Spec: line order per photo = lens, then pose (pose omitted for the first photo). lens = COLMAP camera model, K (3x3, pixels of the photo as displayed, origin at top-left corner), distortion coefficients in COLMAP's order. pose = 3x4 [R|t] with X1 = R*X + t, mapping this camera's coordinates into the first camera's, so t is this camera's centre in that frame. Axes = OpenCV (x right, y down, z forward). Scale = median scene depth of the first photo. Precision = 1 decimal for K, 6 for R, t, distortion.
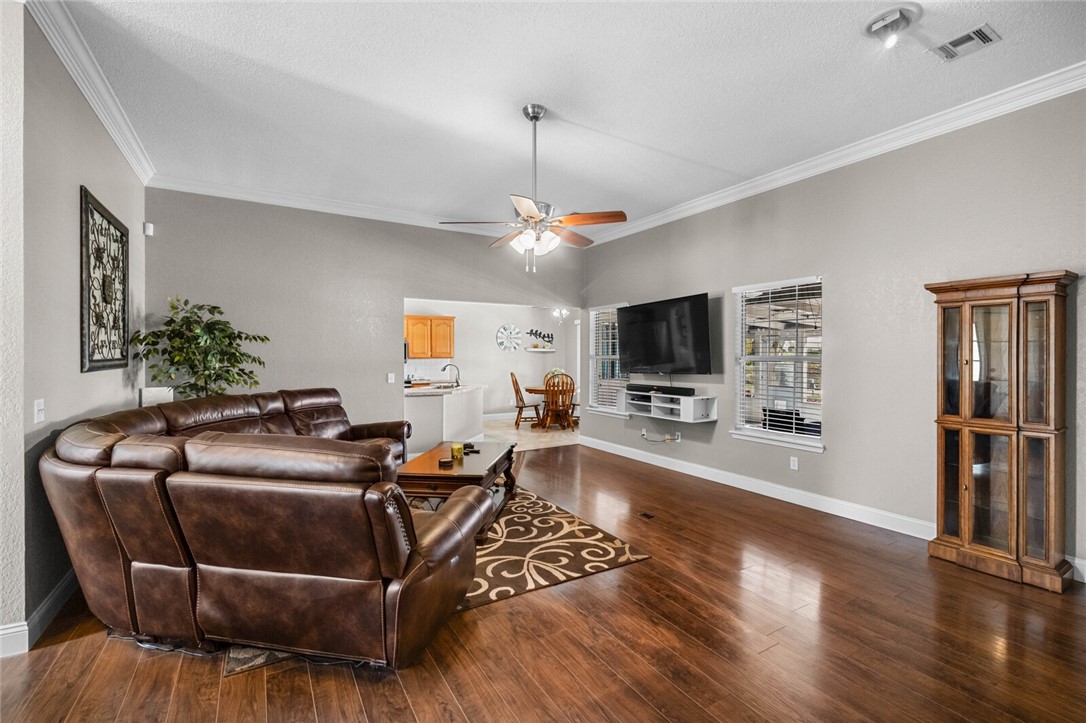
lens RADIAL K [[476.7, 0, 547.2], [0, 476.7, 357.8], [0, 0, 1]] dist [-0.002554, -0.001562]
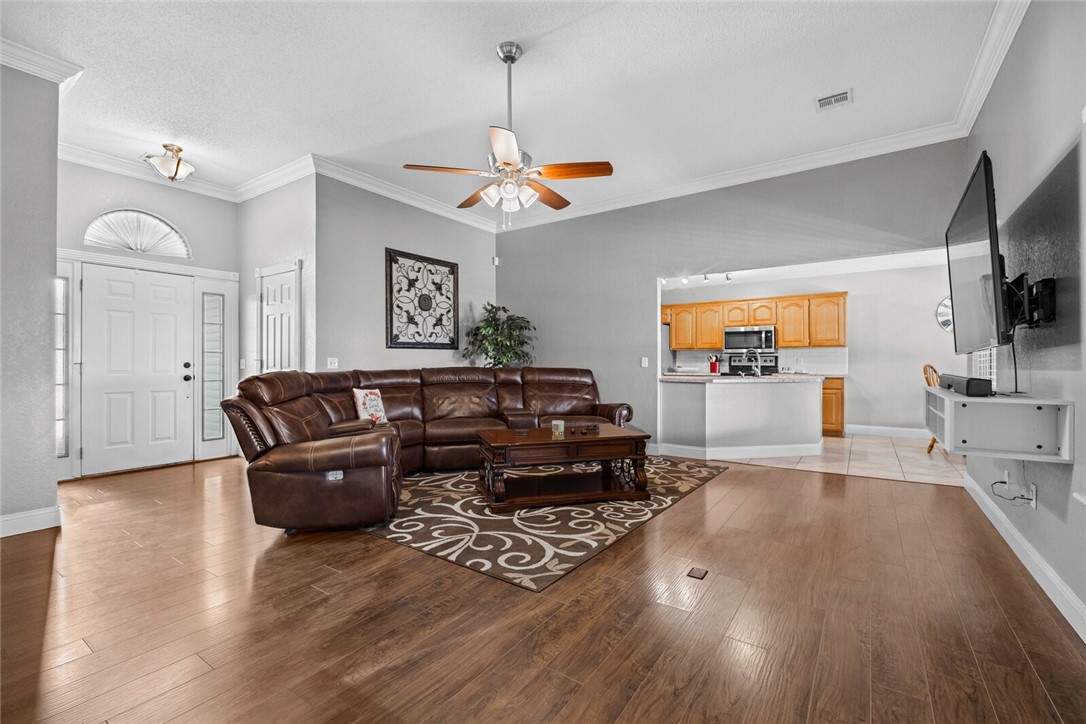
lens RADIAL K [[476.7, 0, 537.5], [0, 476.7, 360.4], [0, 0, 1]] dist [-0.002554, -0.001562]
pose [[0.397980, -0.003890, -0.917386, 0.754580], [-0.000825, 0.999989, -0.004598, 0.068501], [0.917394, 0.002587, 0.397972, 0.625881]]
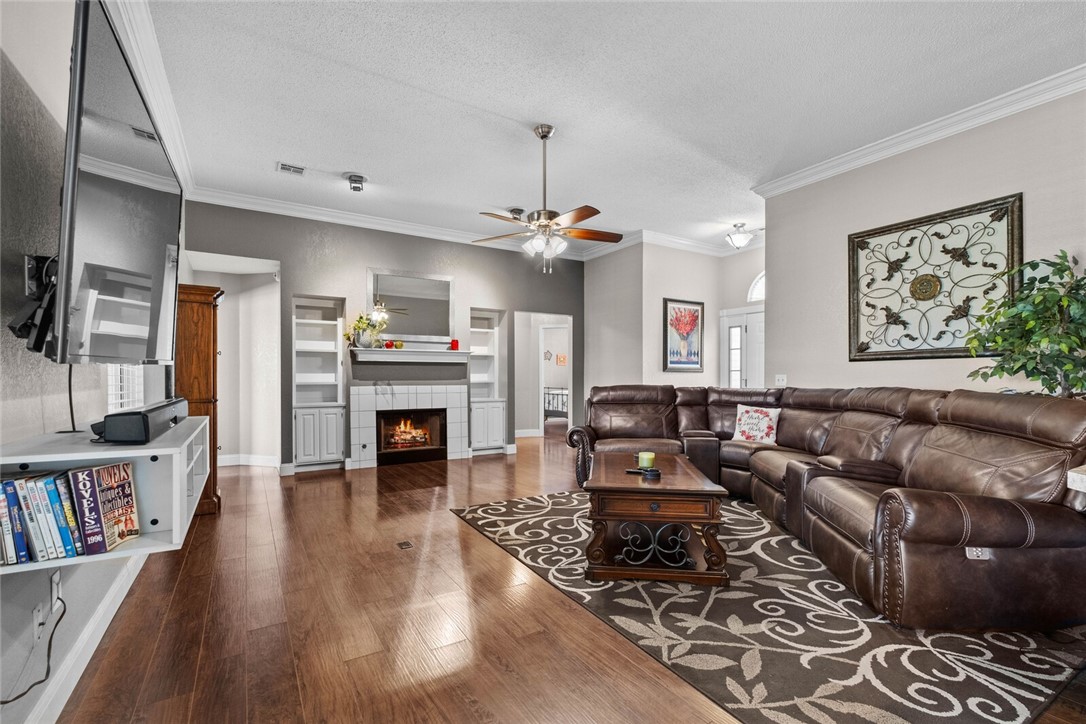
lens RADIAL K [[476.7, 0, 534.2], [0, 476.7, 381.1], [0, 0, 1]] dist [-0.002554, -0.001562]
pose [[-0.999898, -0.000797, 0.014230, -0.015712], [-0.000659, 0.999952, 0.009745, 0.061757], [-0.014237, 0.009735, -0.999851, 1.947640]]
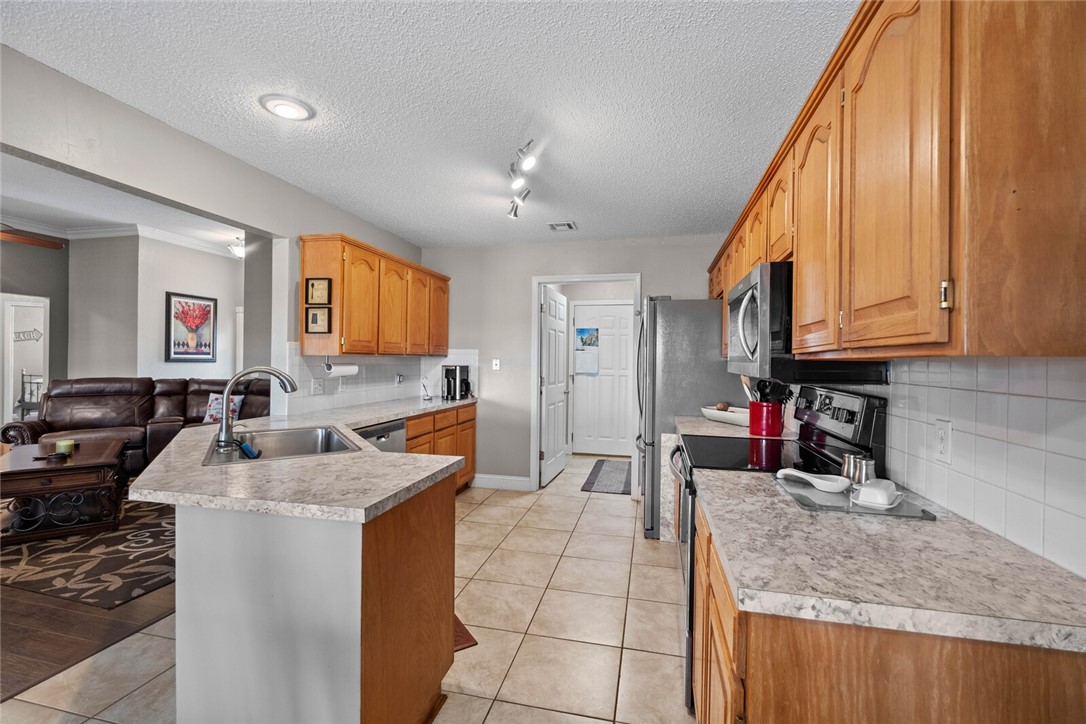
lens RADIAL K [[476.7, 0, 536.4], [0, 476.7, 361.1], [0, 0, 1]] dist [-0.002554, -0.001562]
pose [[-0.715762, -0.008979, -0.698287, -0.216451], [-0.015762, 0.999870, 0.003300, 0.010104], [0.698167, 0.013369, -0.715811, 2.517008]]
